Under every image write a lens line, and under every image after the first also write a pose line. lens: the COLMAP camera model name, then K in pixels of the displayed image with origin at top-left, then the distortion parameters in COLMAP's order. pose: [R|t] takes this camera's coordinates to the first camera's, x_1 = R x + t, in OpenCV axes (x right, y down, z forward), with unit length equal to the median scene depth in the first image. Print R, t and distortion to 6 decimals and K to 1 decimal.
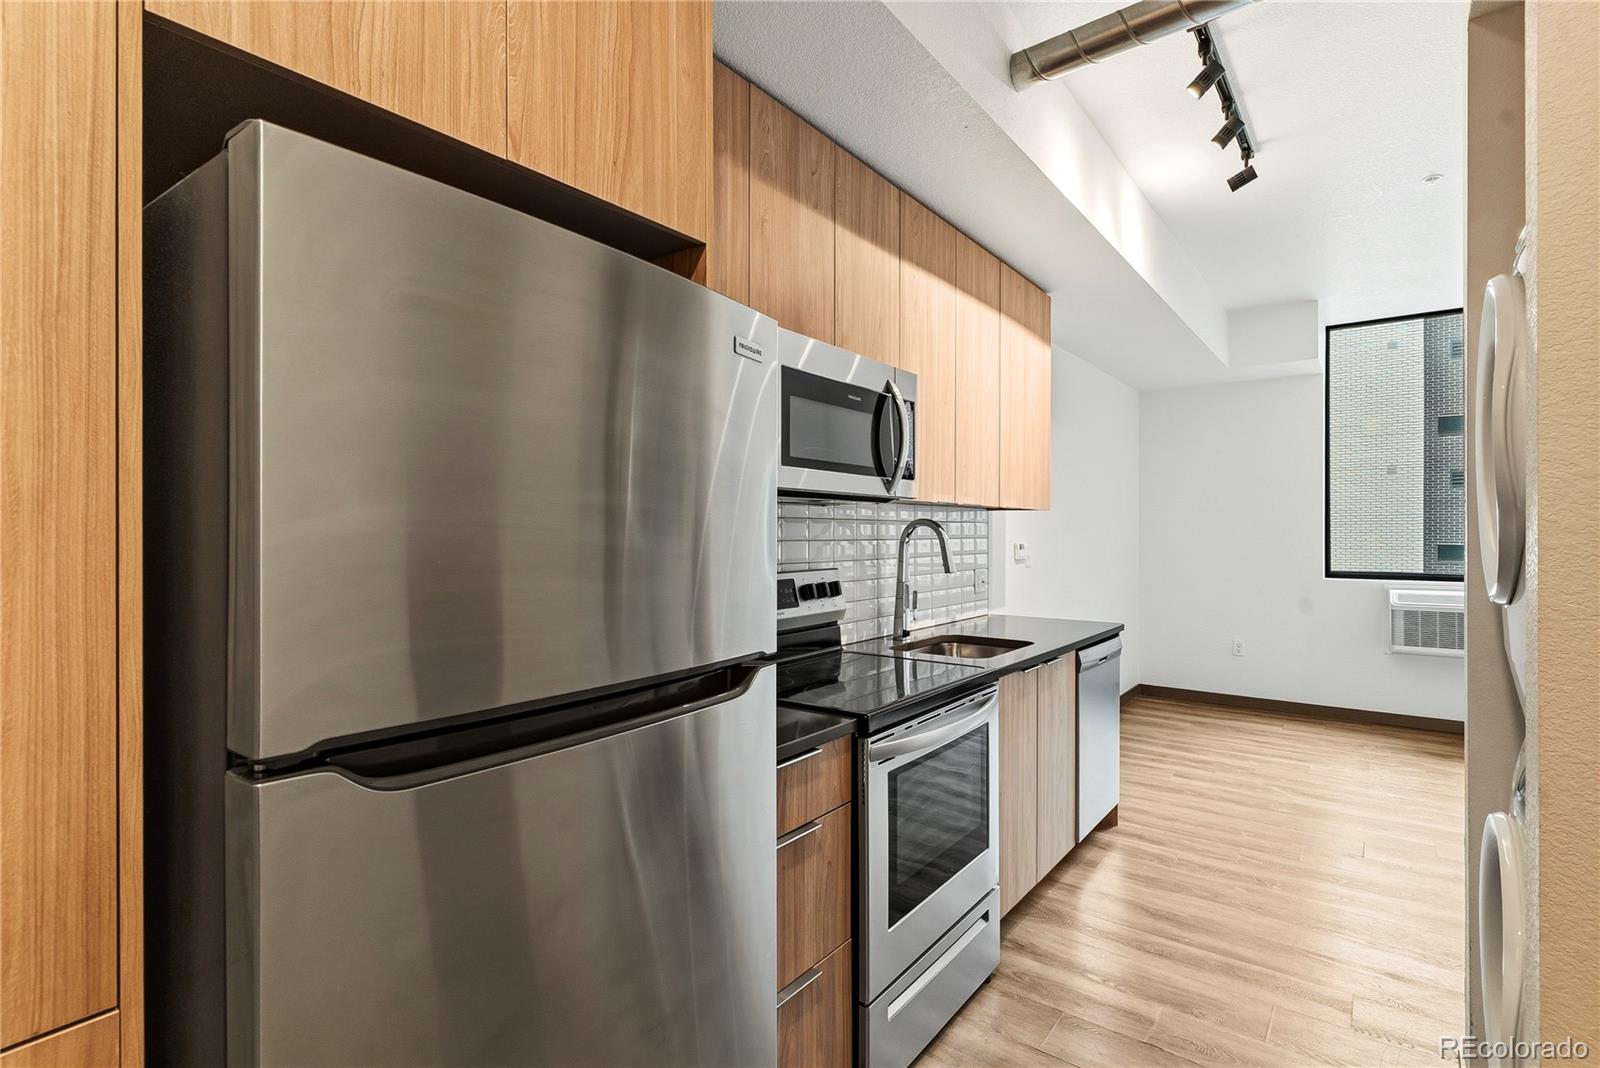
lens RADIAL K [[776.5, 0, 805.8], [0, 776.5, 529.4], [0, 0, 1]] dist [0.000012, 0.000114]
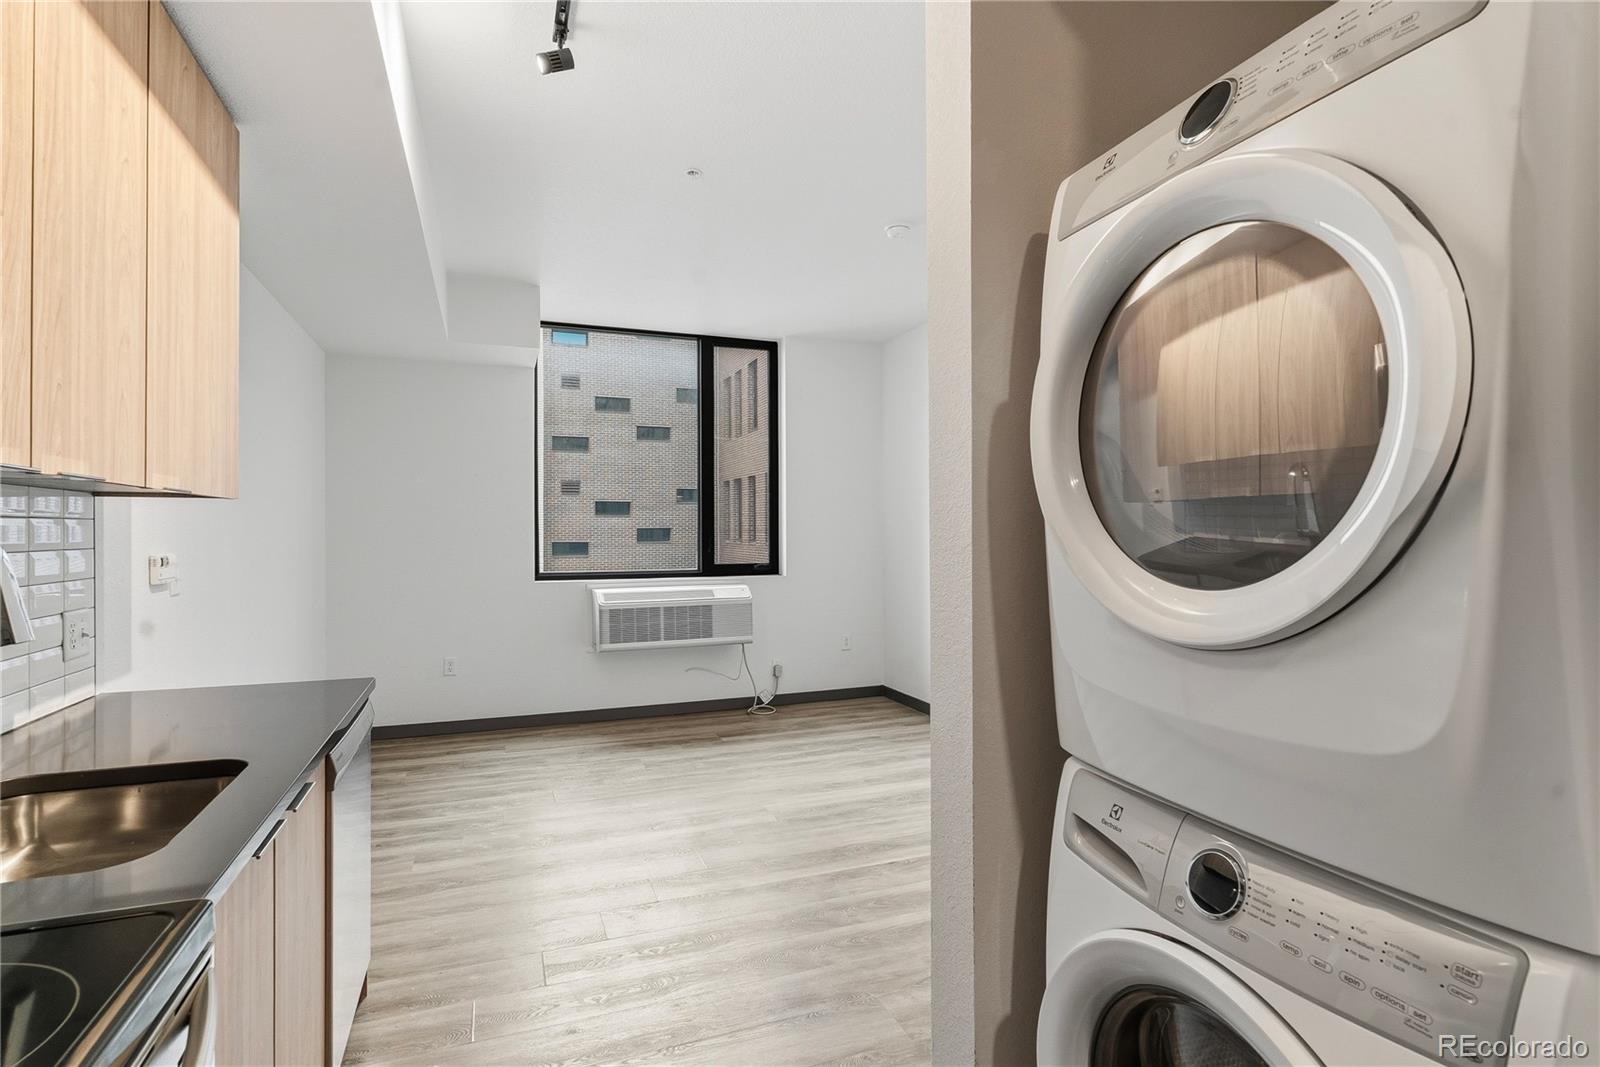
lens RADIAL K [[776.5, 0, 774.5], [0, 776.5, 530.4], [0, 0, 1]] dist [0.000012, 0.000114]
pose [[0.549874, -0.004218, 0.835237, 0.054085], [0.004365, 0.999988, 0.002176, -0.000868], [-0.835236, 0.002449, 0.549886, 0.372437]]
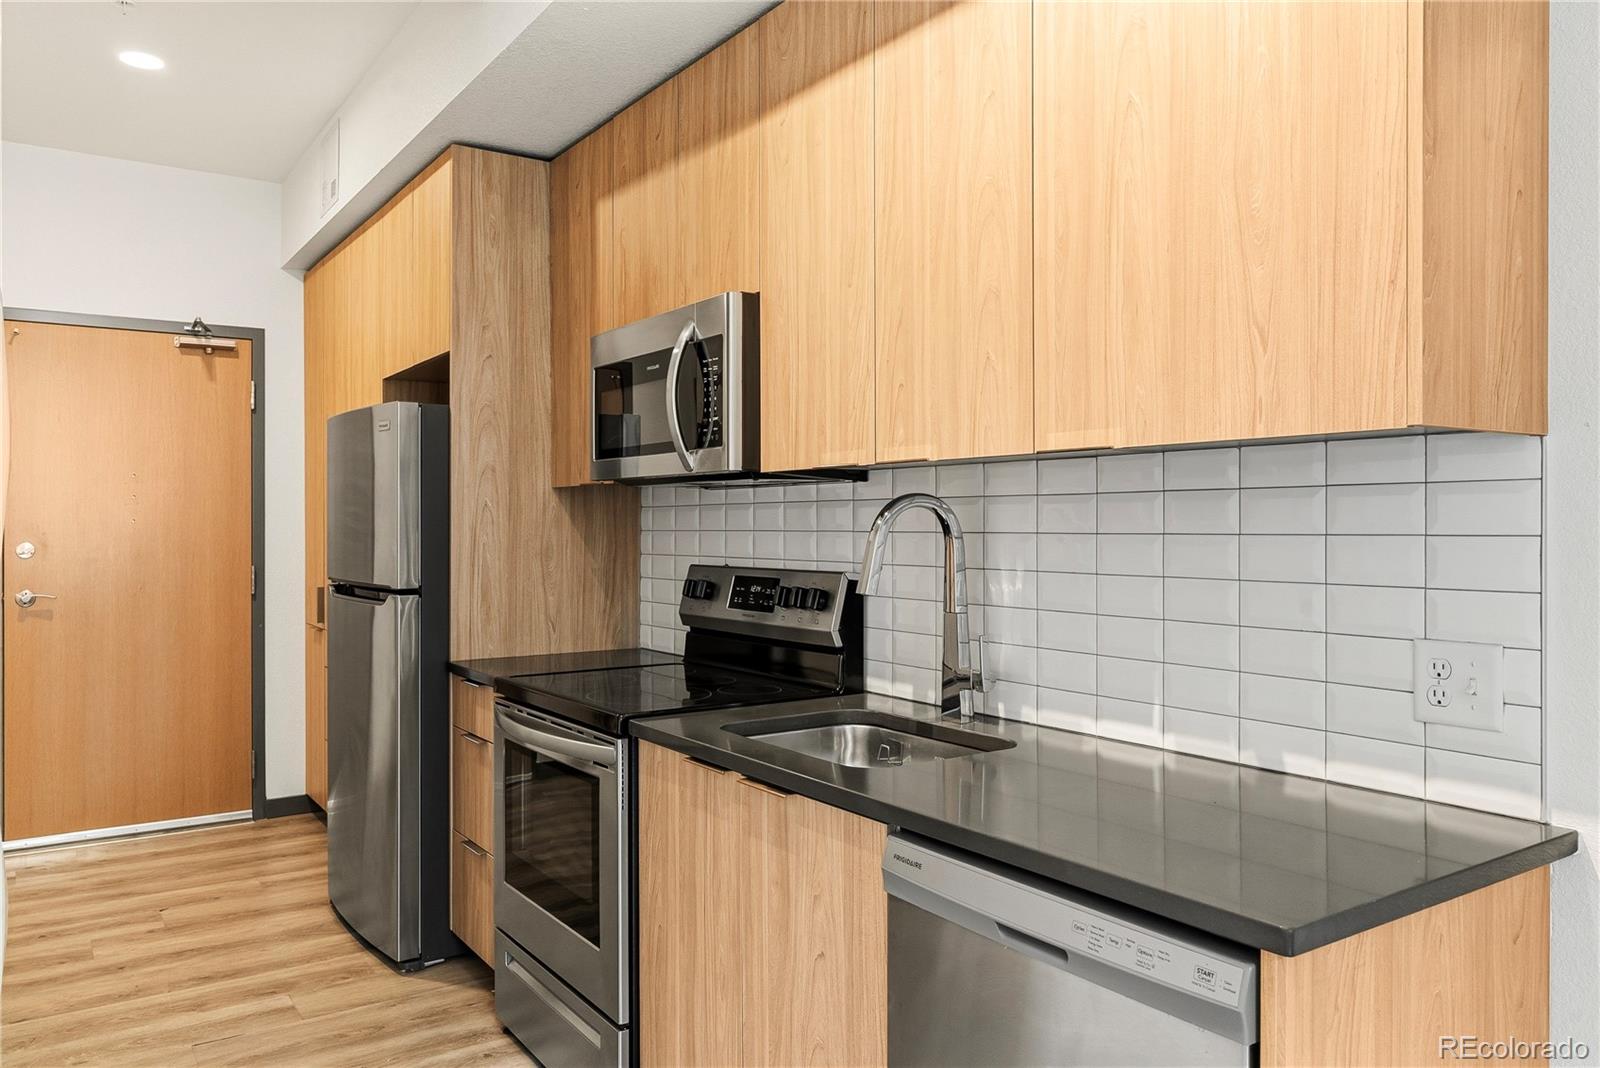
lens RADIAL K [[1162.6, 0, 795.5], [0, 1162.6, 527.9], [0, 0, 1]] dist [0.004390, -0.007803]
pose [[-0.333439, -0.001138, -0.942771, 0.785791], [0.000086, 0.999999, -0.001237, 0.009086], [0.942772, -0.000494, -0.333438, 1.001974]]
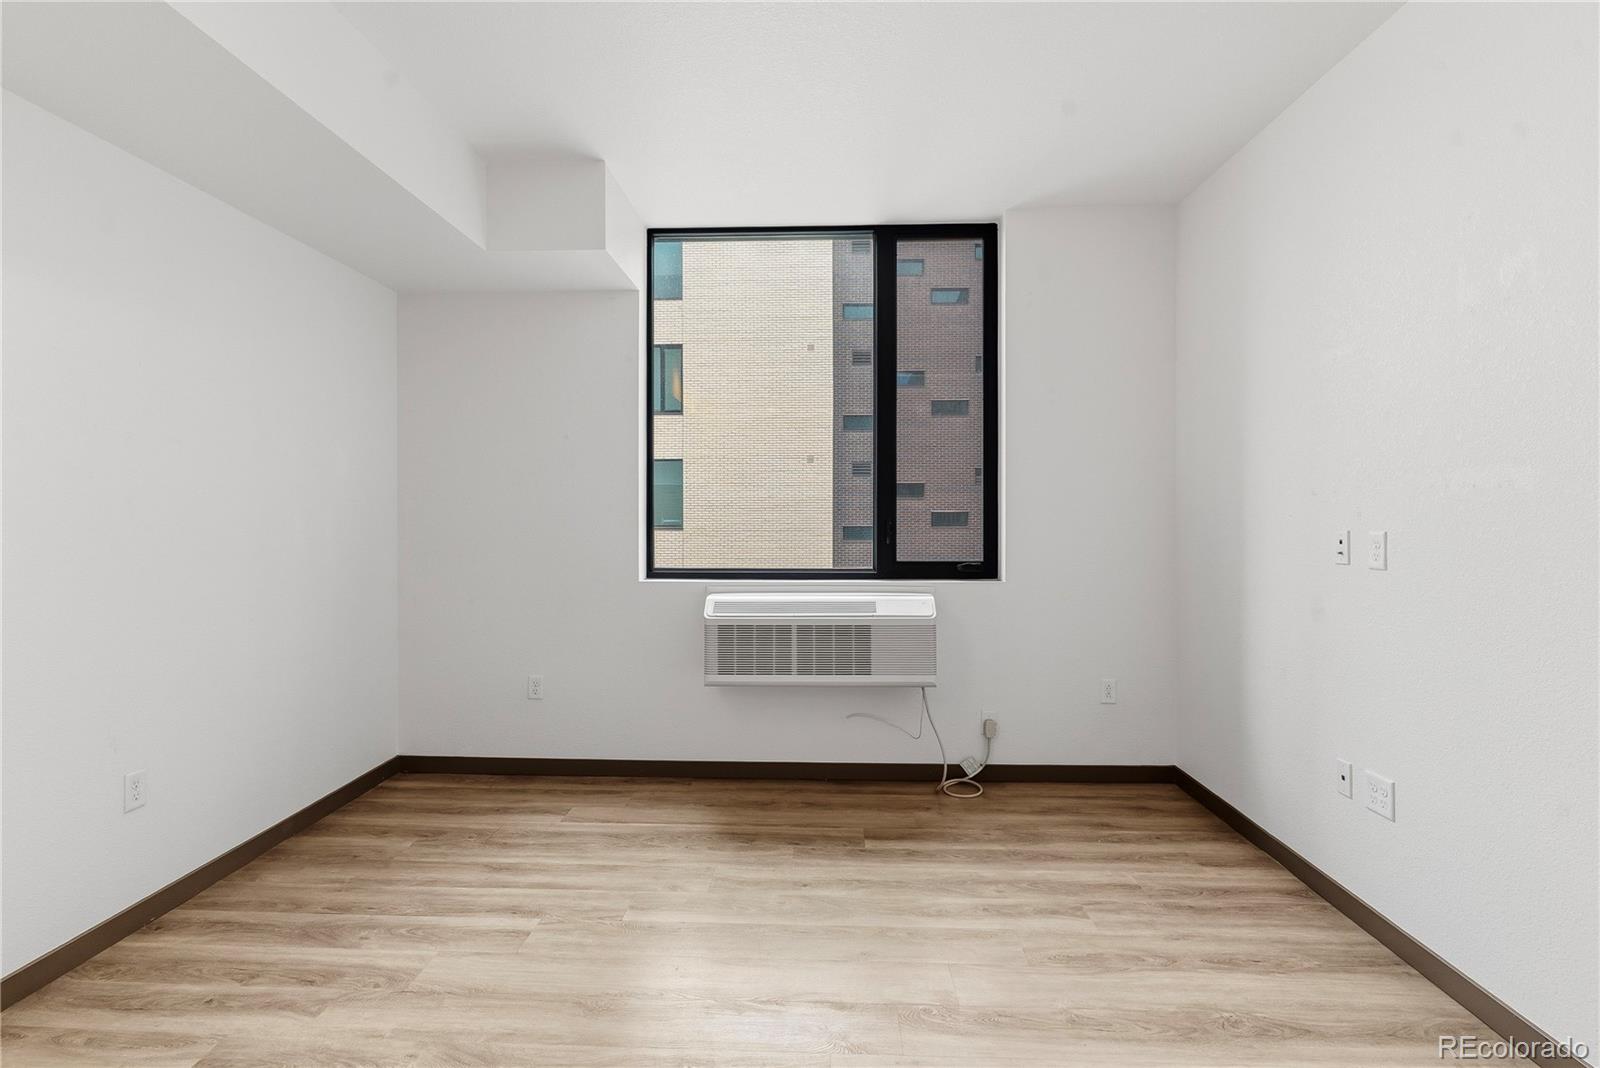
lens RADIAL K [[776.5, 0, 797.1], [0, 776.5, 517.9], [0, 0, 1]] dist [0.000012, 0.000114]
pose [[0.824705, -0.003800, 0.565551, 0.623085], [0.001058, 0.999986, 0.005177, 0.004960], [-0.565563, -0.003671, 0.824697, 0.546266]]
